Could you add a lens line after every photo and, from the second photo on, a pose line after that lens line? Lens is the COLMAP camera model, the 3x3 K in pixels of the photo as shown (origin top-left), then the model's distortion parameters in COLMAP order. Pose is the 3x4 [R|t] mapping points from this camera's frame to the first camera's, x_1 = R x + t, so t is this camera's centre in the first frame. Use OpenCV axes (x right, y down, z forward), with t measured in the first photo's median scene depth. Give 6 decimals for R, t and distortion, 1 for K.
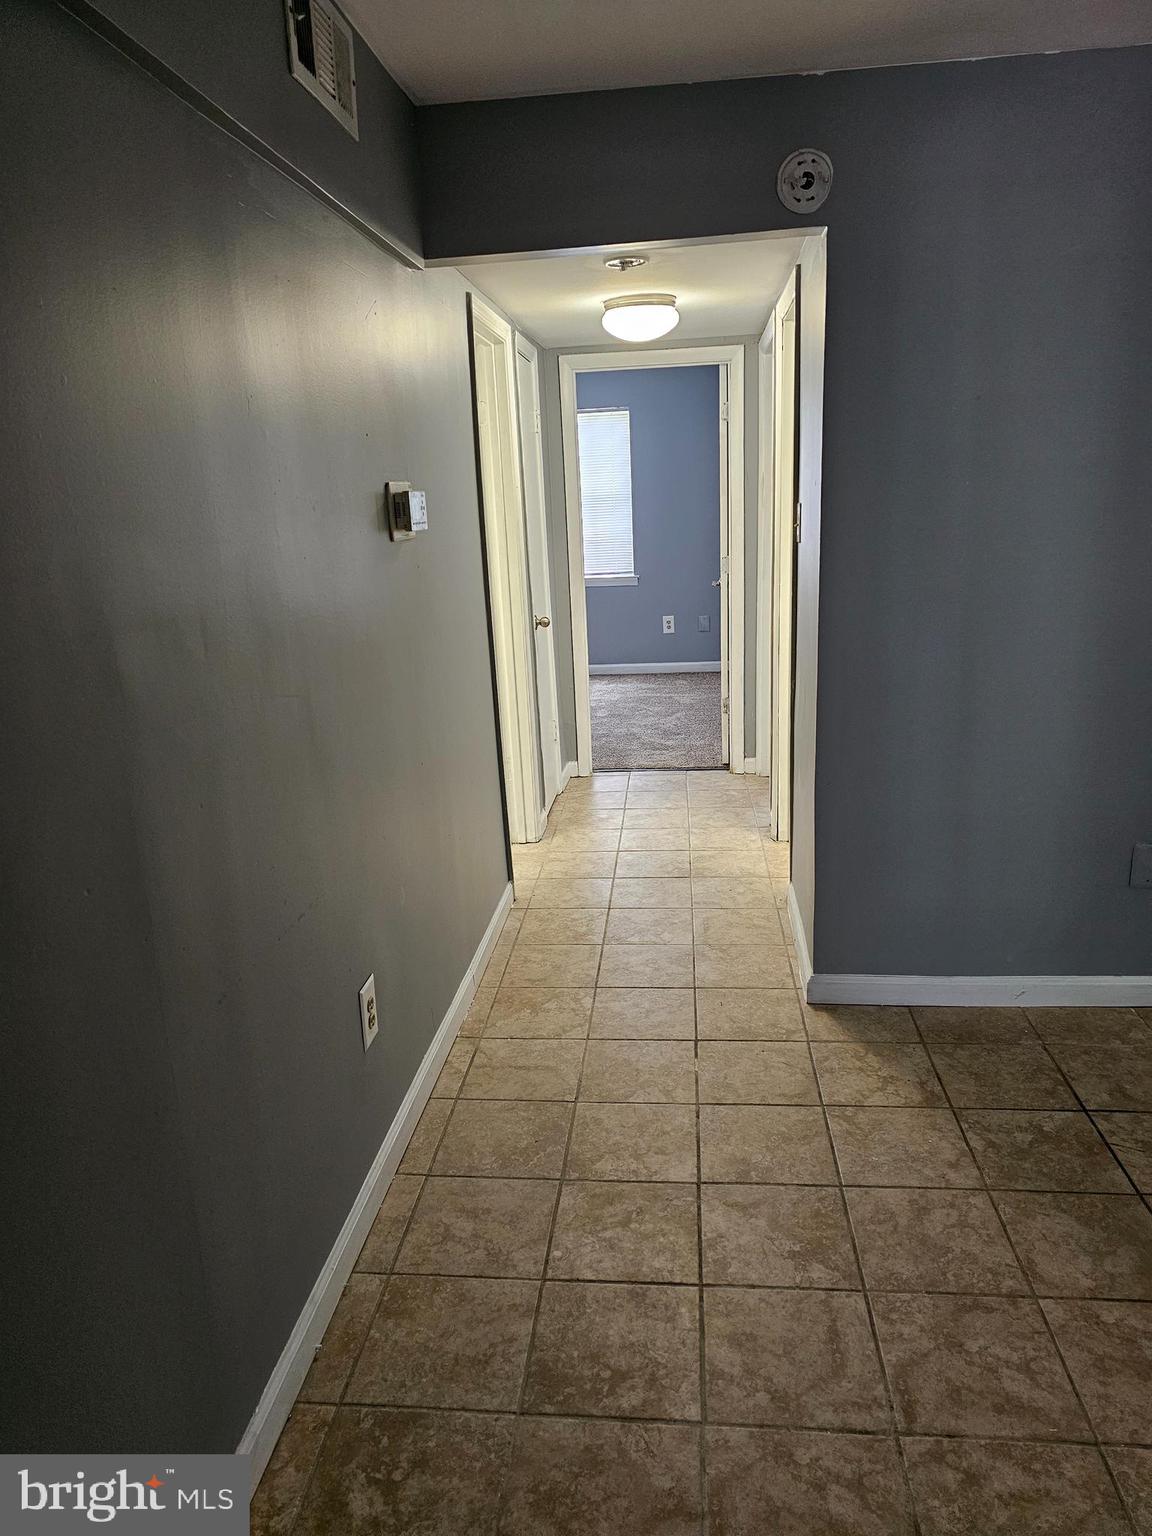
lens RADIAL K [[1014.1, 0, 576.0], [0, 1014.1, 768.0], [0, 0, 1]] dist [0.029263, -0.001668]
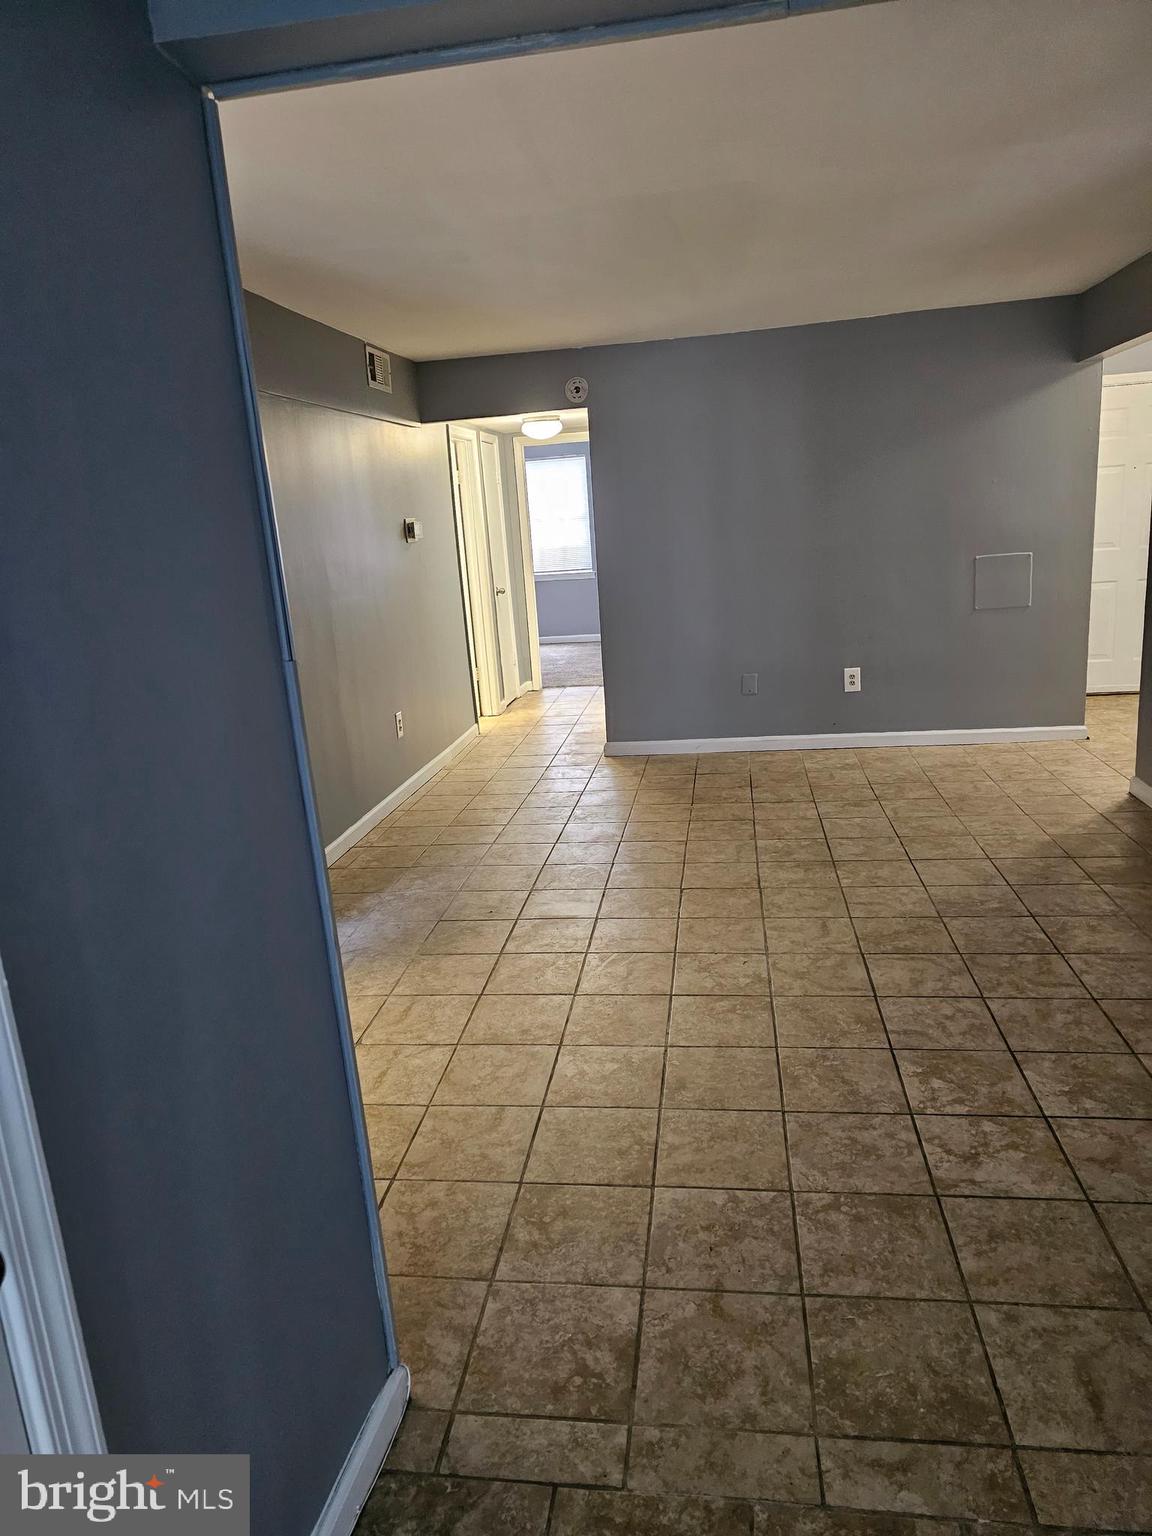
lens RADIAL K [[1015.7, 0, 576.0], [0, 1015.7, 768.0], [0, 0, 1]] dist [0.079410, -0.000426]
pose [[0.998875, -0.010087, -0.046328, 0.336347], [0.009458, 0.999860, -0.013775, 0.361098], [0.046461, 0.013321, 0.998831, -1.448174]]
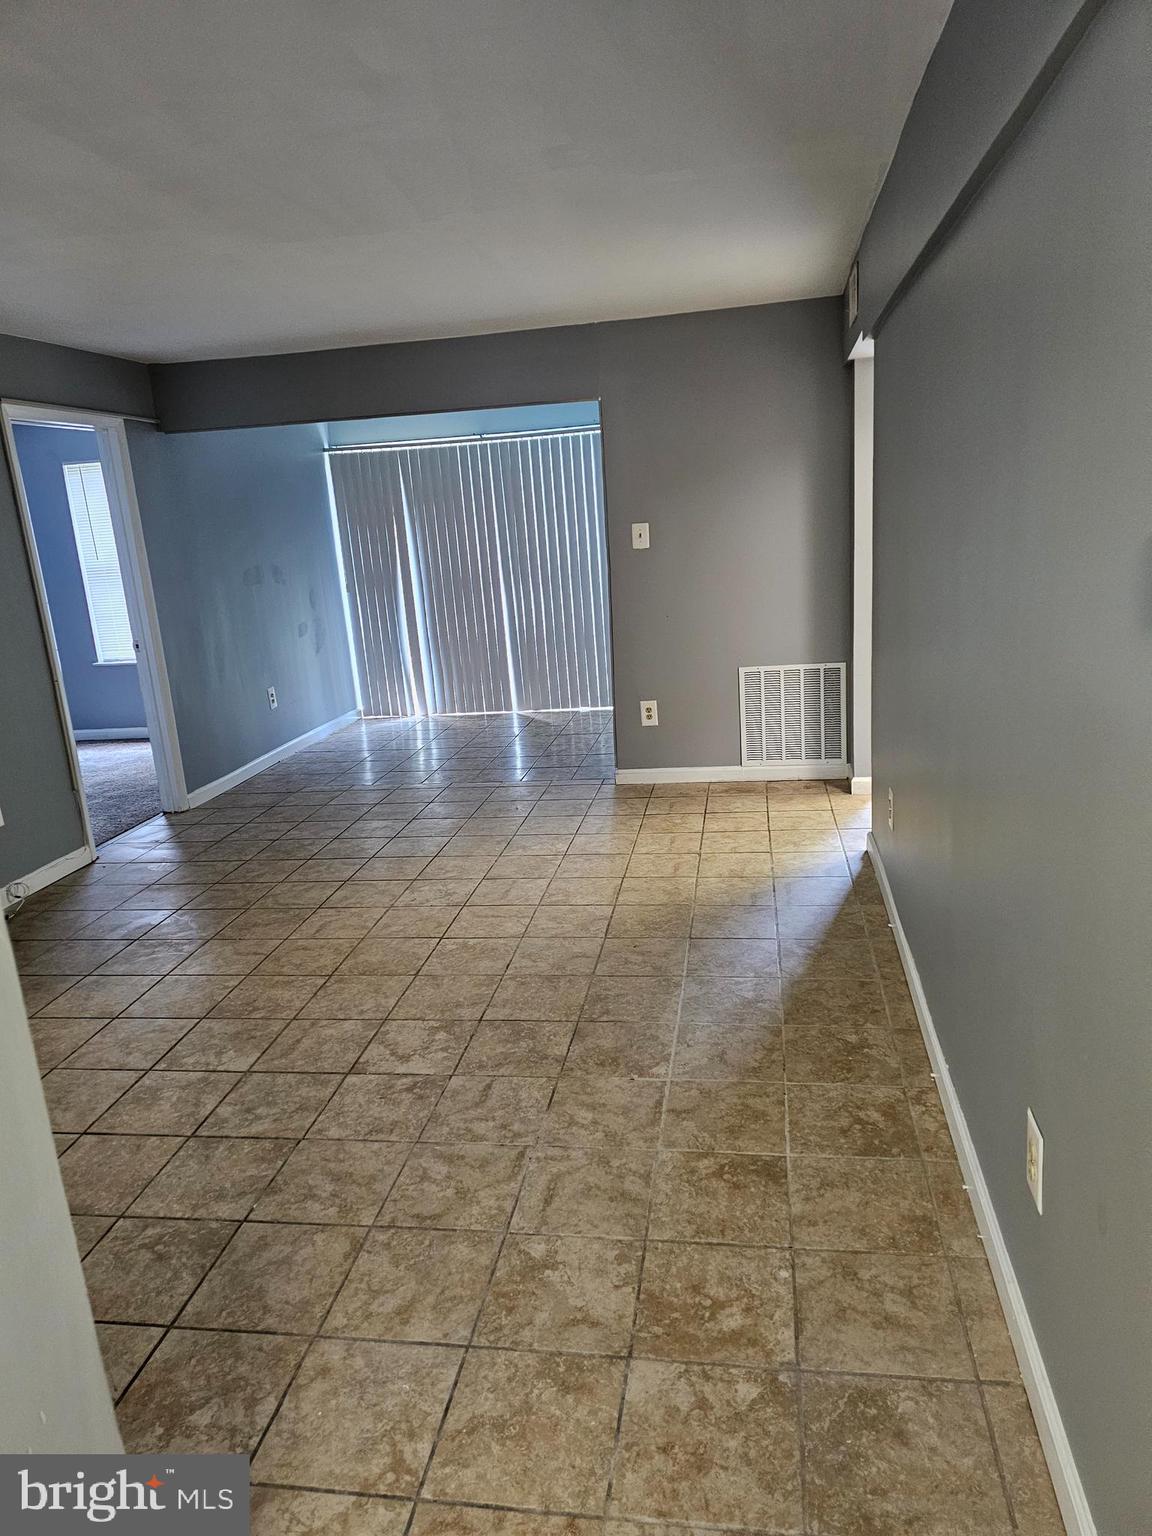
lens RADIAL K [[1015.7, 0, 576.0], [0, 1015.7, 768.0], [0, 0, 1]] dist [0.079410, -0.000426]
pose [[-0.991111, 0.095698, 0.092417, 0.036562], [0.128661, 0.866206, 0.482839, -0.406765], [-0.033845, 0.490438, -0.870819, 1.432144]]
